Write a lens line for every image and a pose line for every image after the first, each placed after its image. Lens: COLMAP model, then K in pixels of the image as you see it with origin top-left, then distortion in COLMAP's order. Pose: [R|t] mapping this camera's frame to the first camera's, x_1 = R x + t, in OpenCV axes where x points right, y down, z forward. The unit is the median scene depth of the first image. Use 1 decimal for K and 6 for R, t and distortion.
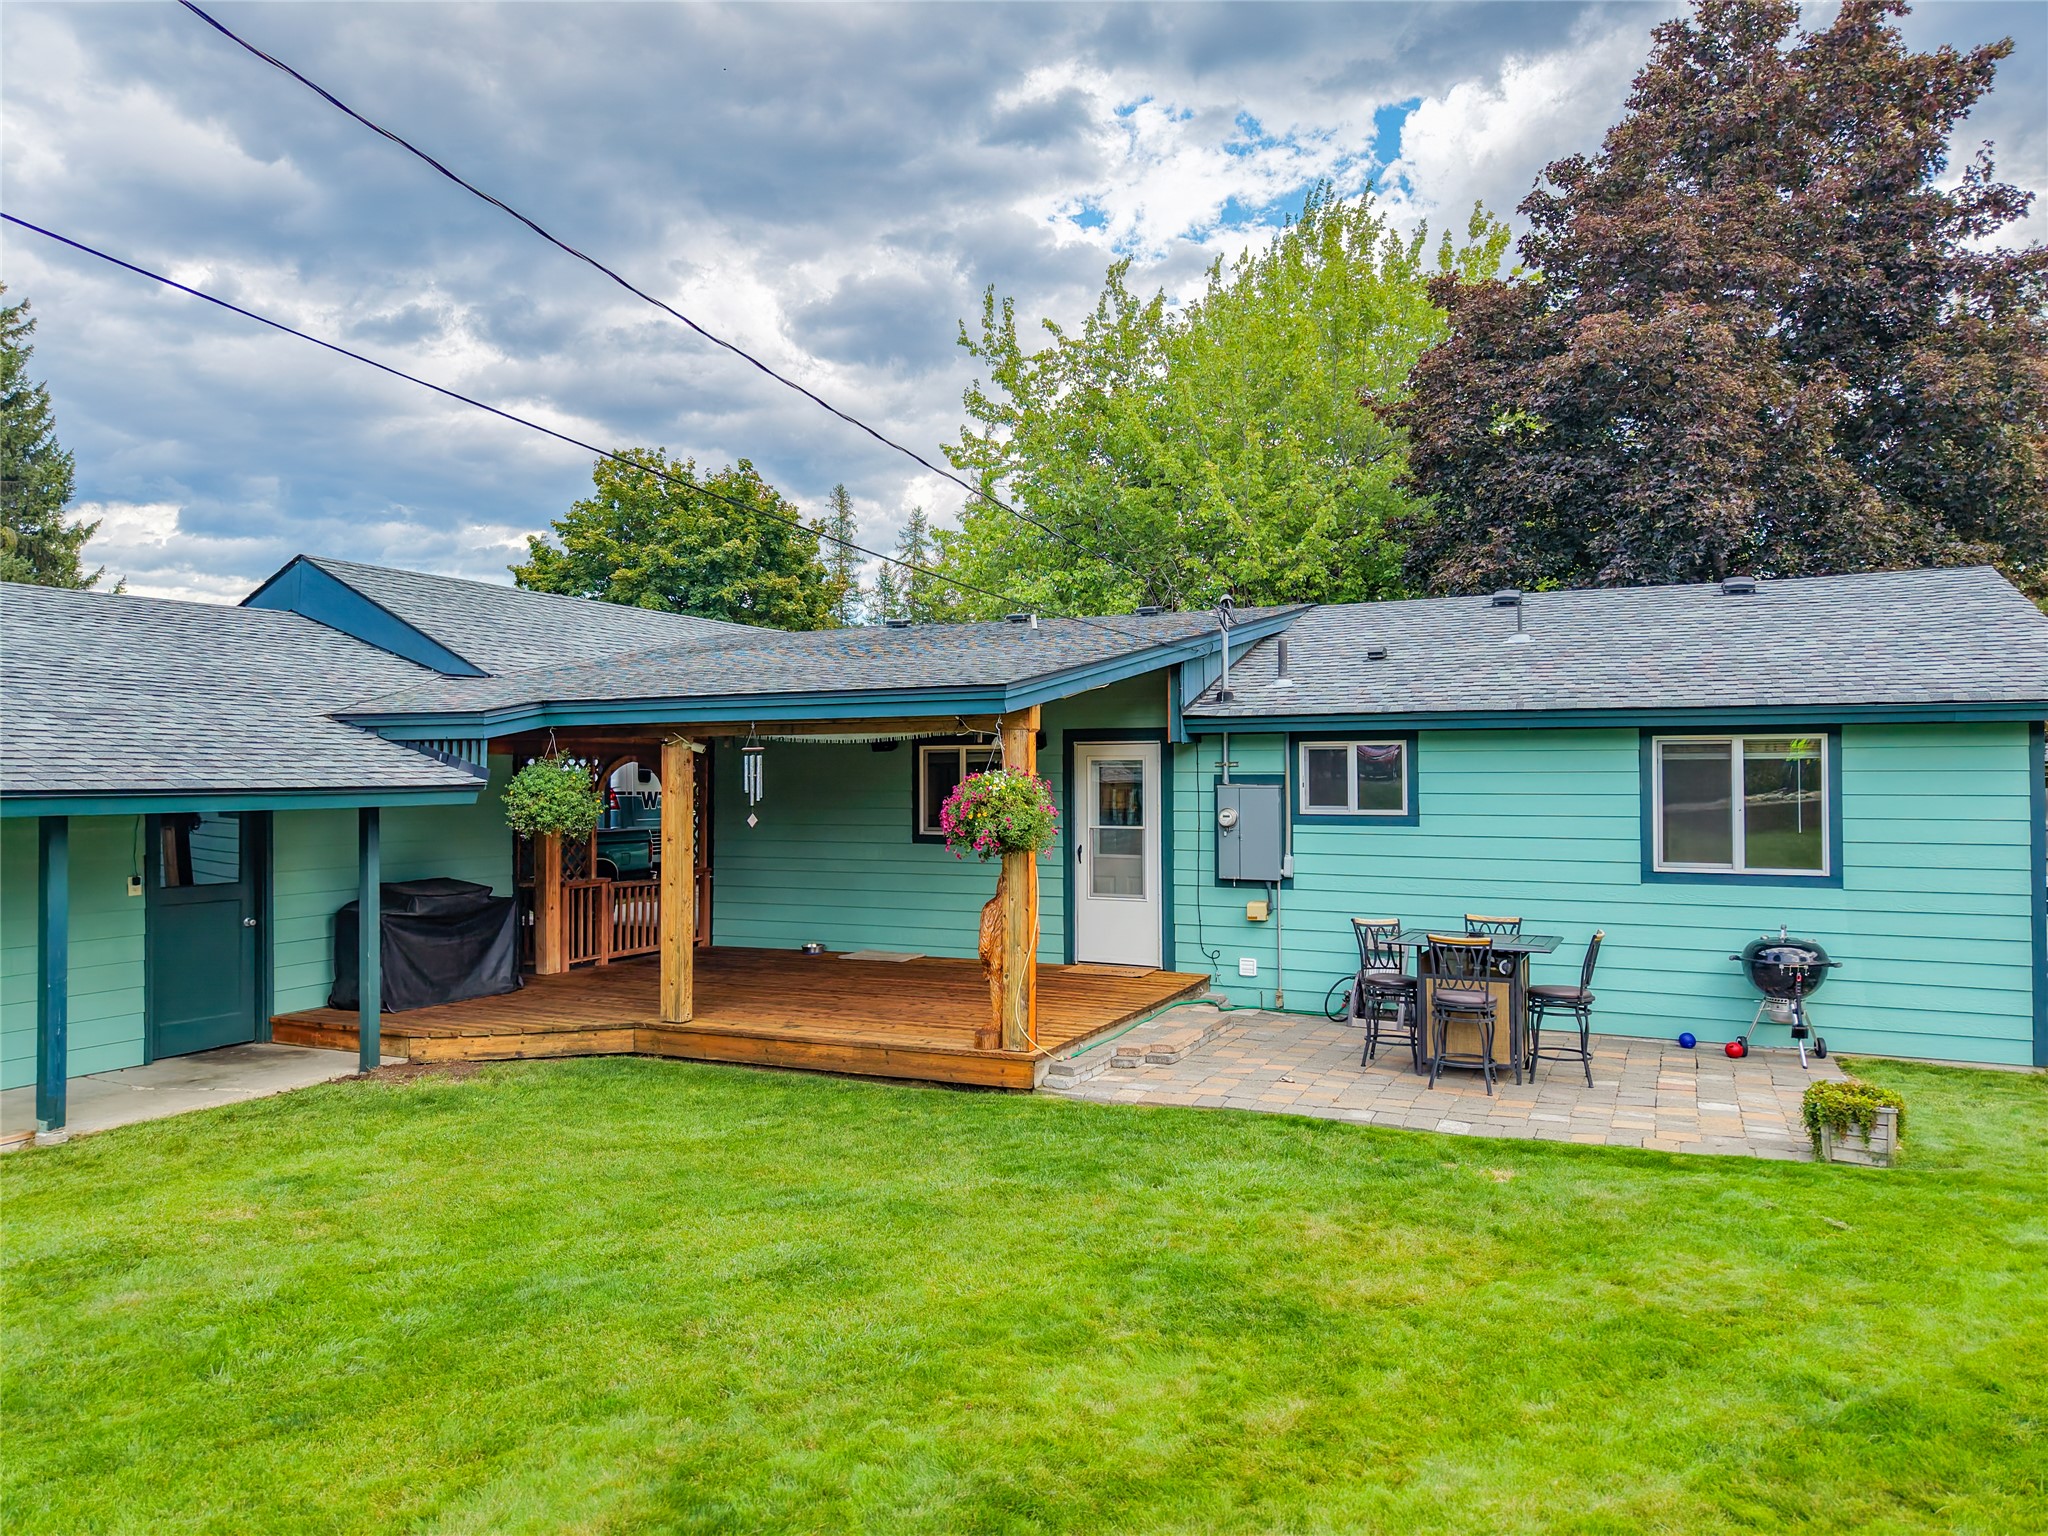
lens RADIAL K [[1405.4, 0, 1024.0], [0, 1405.4, 768.0], [0, 0, 1]] dist [-0.006572, -0.002572]
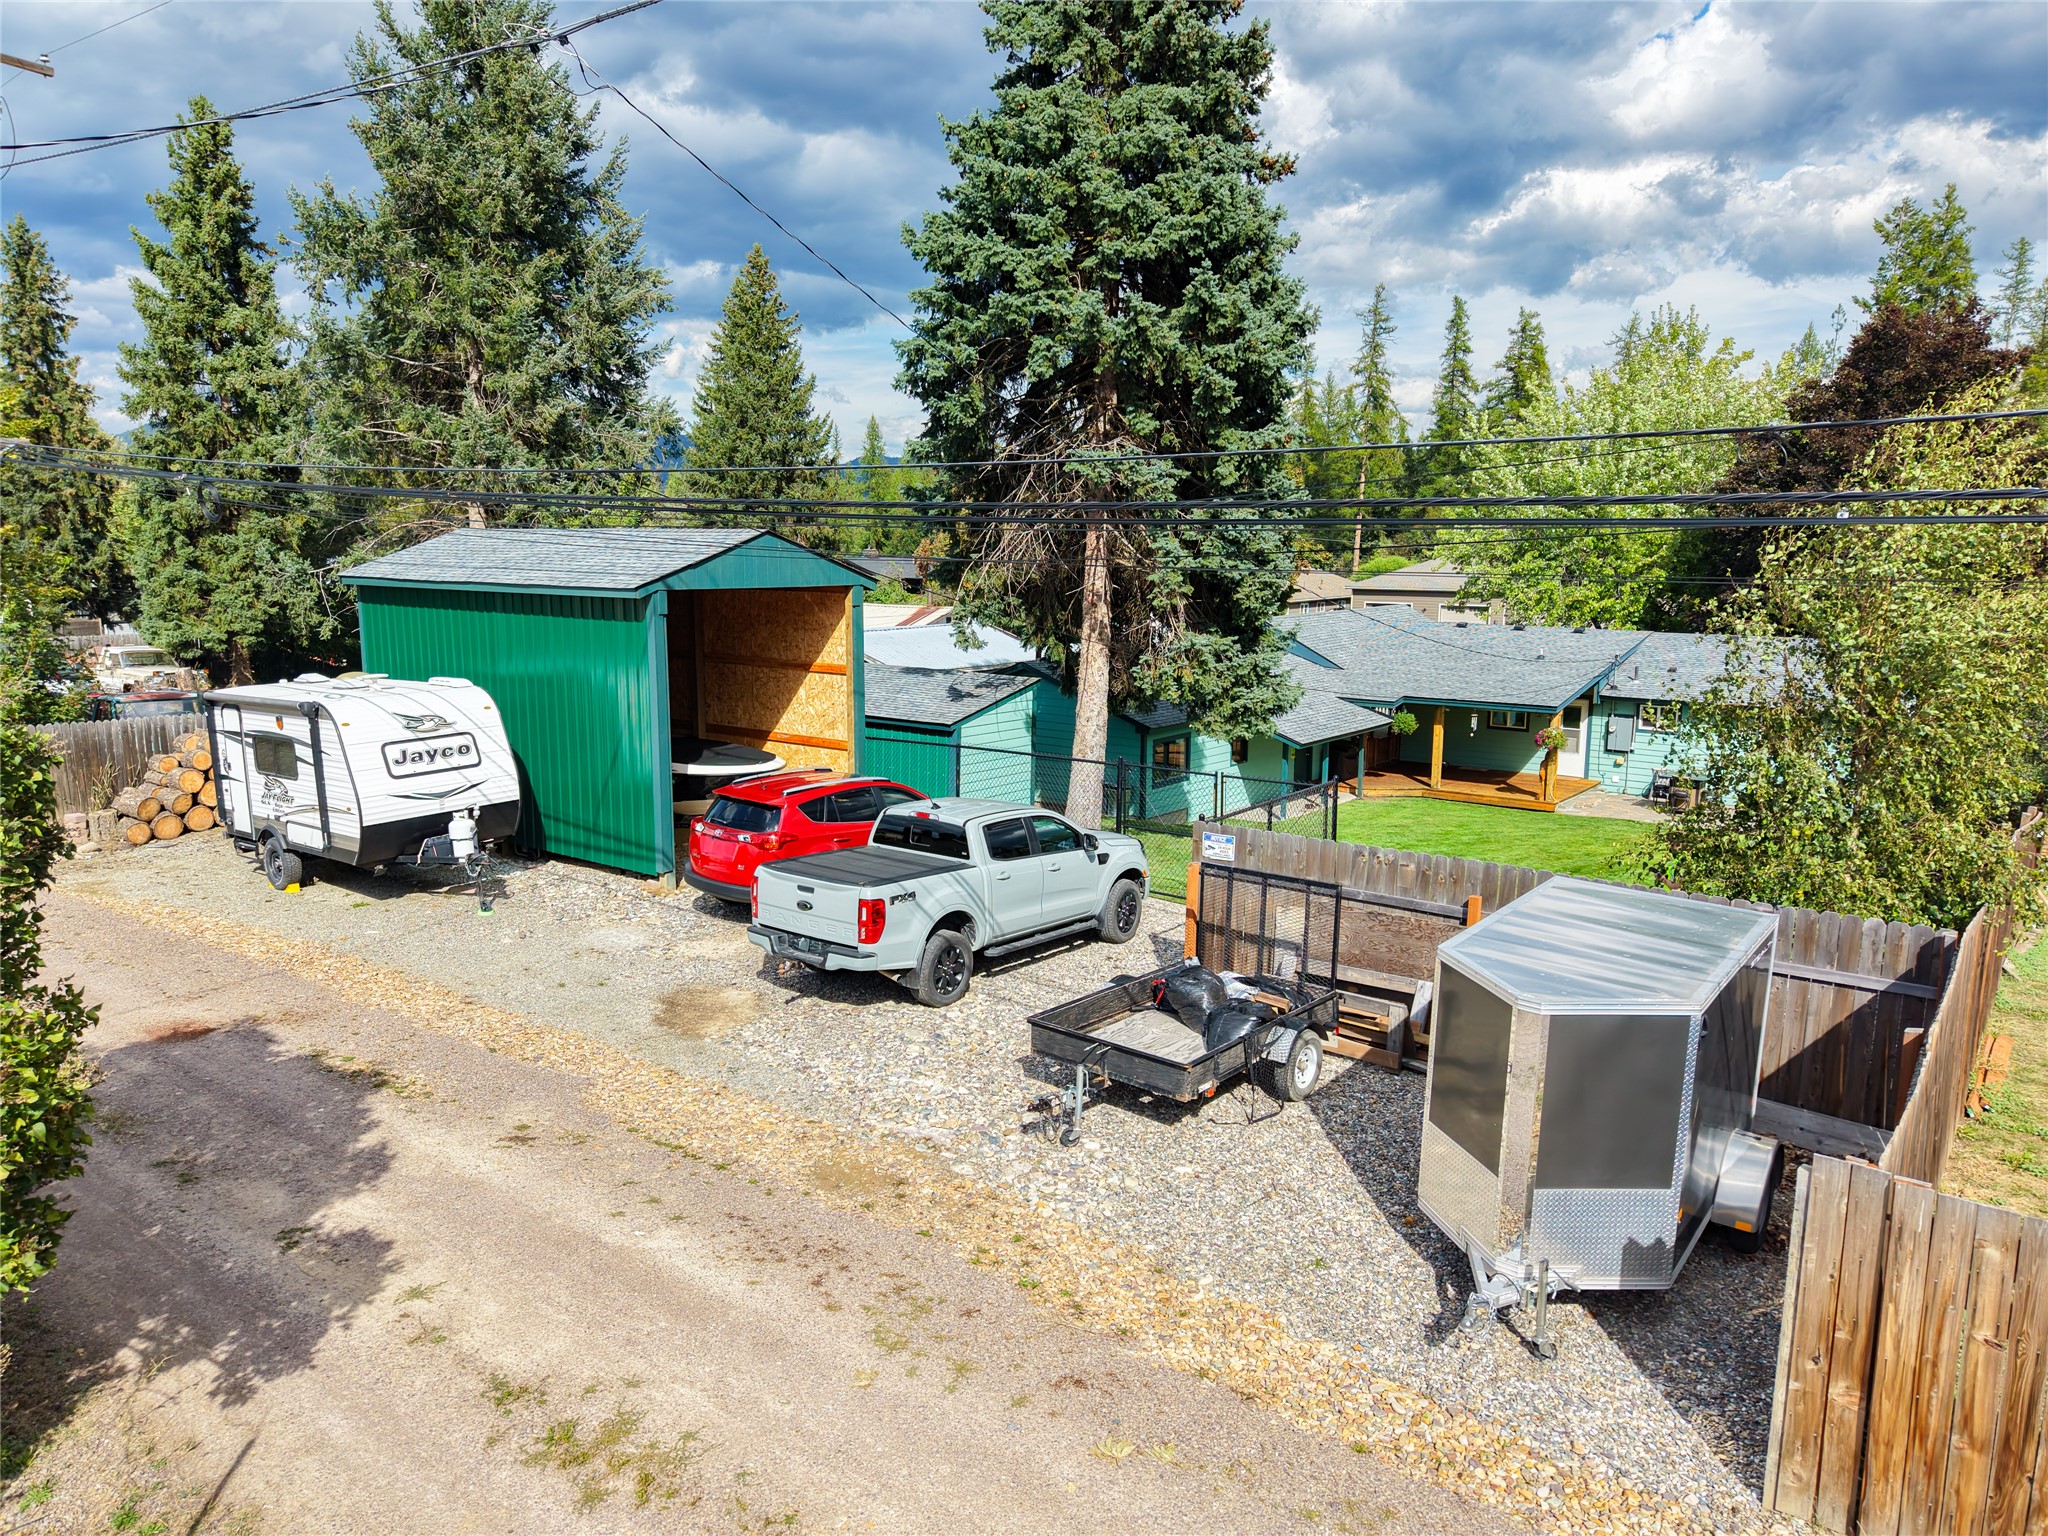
lens RADIAL K [[1405.4, 0, 1024.0], [0, 1405.4, 768.0], [0, 0, 1]] dist [-0.006572, -0.002572]
pose [[0.973837, 0.038125, -0.224028, -0.421320], [-0.004366, 0.988784, 0.149289, -0.341153], [0.227207, -0.144405, 0.963081, -2.293163]]
